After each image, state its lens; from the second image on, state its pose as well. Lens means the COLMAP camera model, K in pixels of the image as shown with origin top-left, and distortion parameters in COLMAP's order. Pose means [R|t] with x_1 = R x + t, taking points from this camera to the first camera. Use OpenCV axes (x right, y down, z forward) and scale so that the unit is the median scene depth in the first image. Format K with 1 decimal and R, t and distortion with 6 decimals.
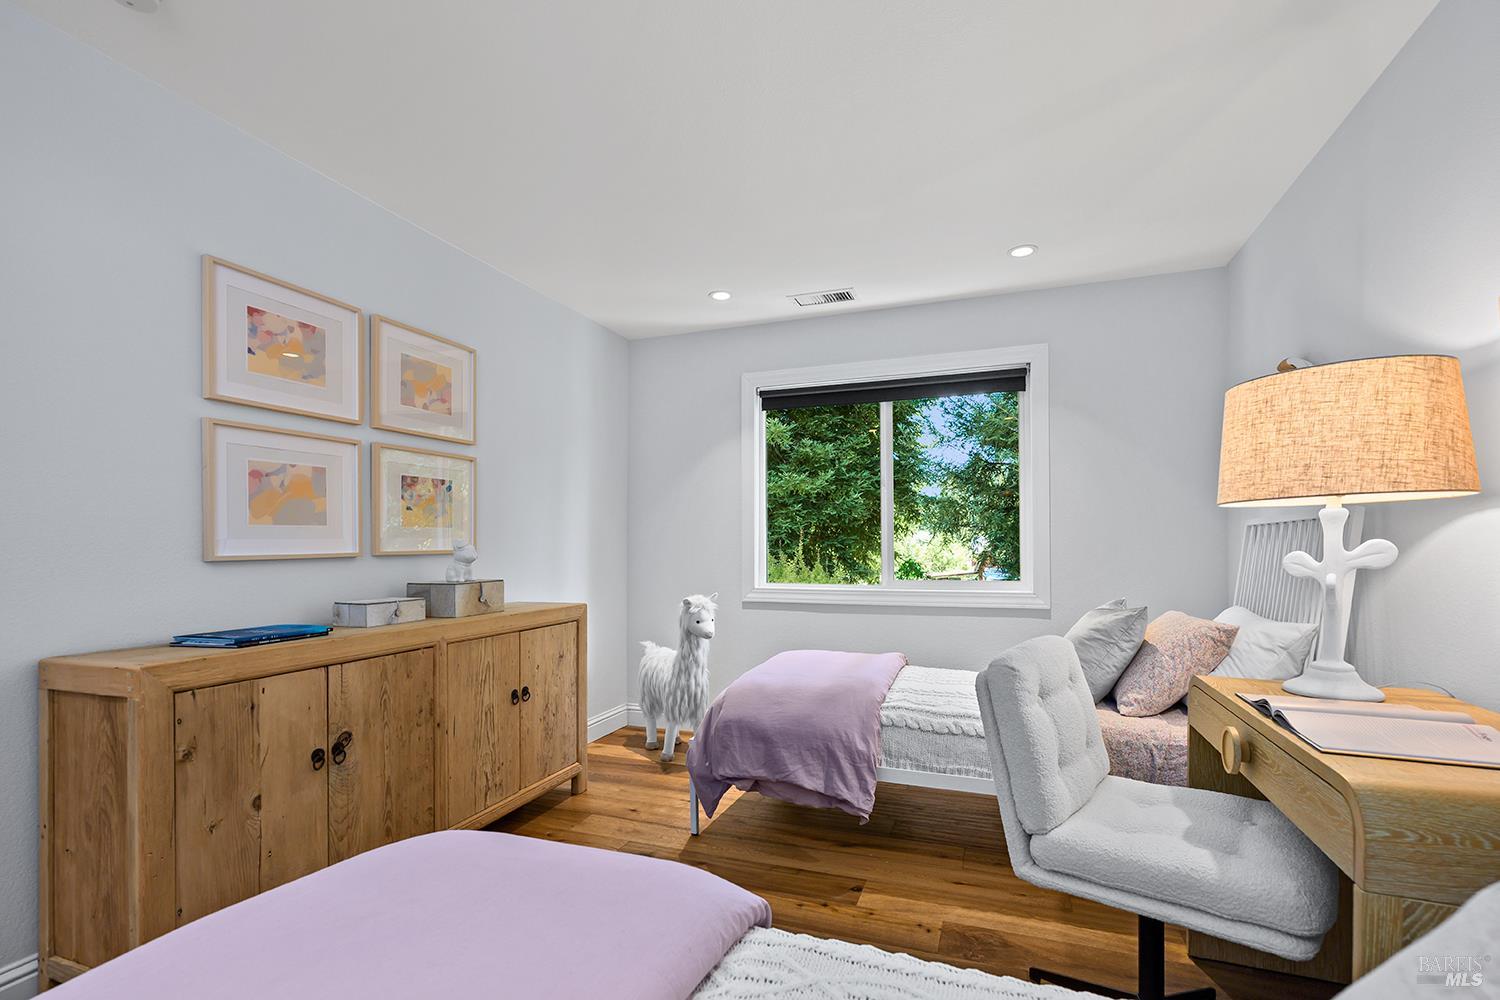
lens RADIAL K [[690.9, 0, 746.5], [0, 690.9, 533.6], [0, 0, 1]] dist [-0.001054, -0.000051]
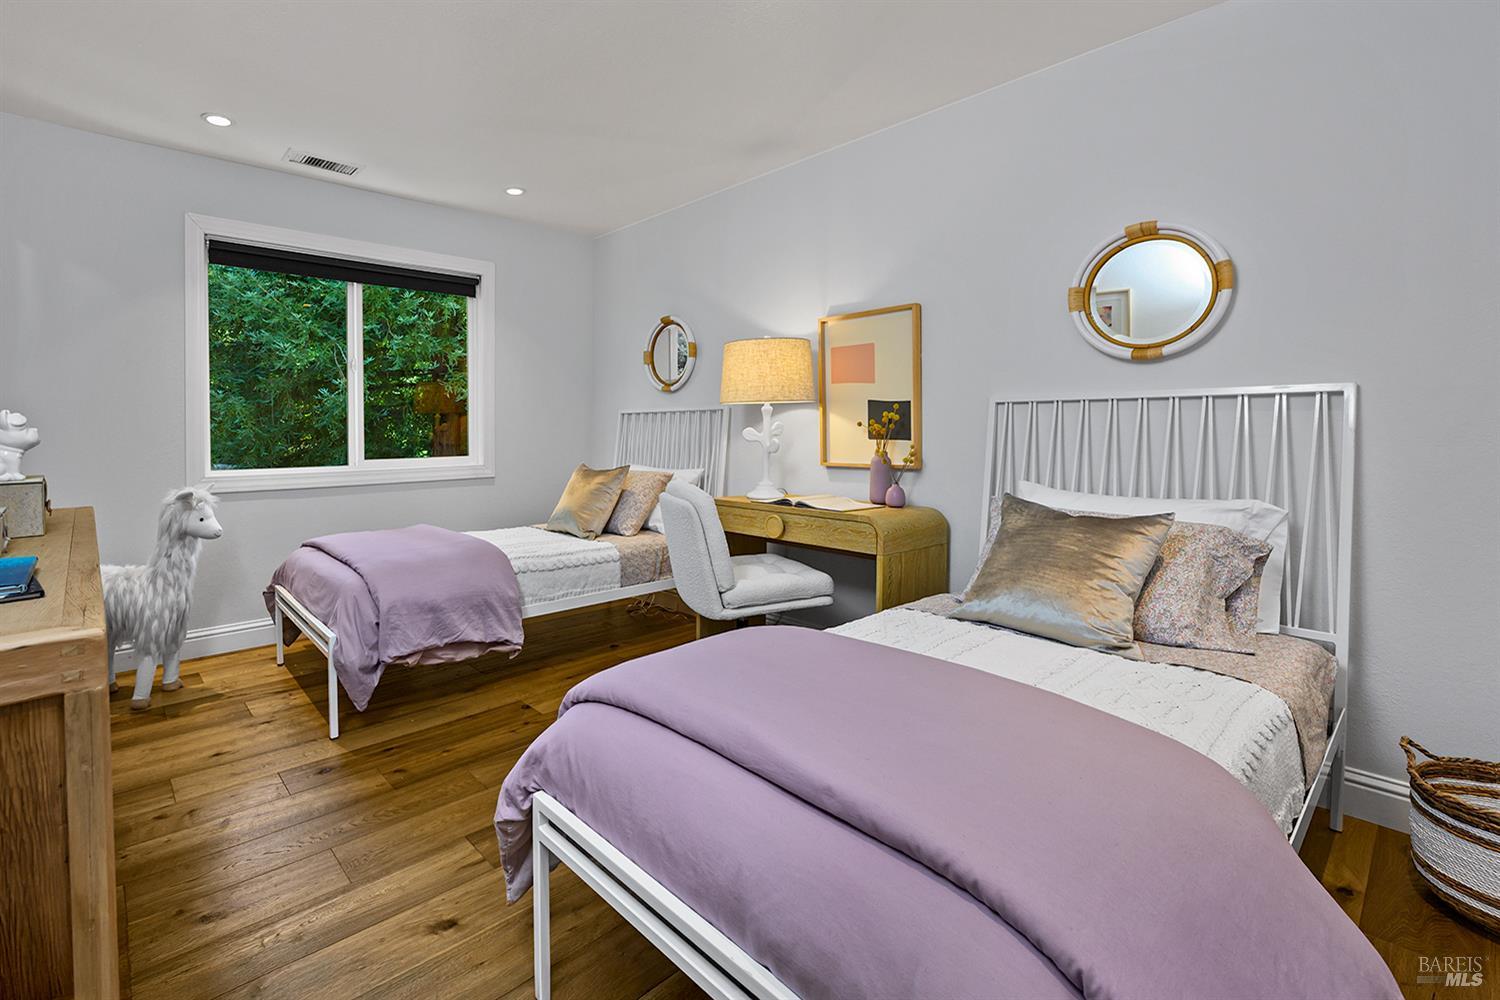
lens RADIAL K [[606.8, 0, 748.1], [0, 606.8, 424.4], [0, 0, 1]] dist [-0.000975, -0.000076]
pose [[0.475505, 0.002543, 0.879709, -0.389719], [-0.012947, 0.999908, 0.004108, 0.005452], [-0.879618, -0.013343, 0.475494, 0.102151]]
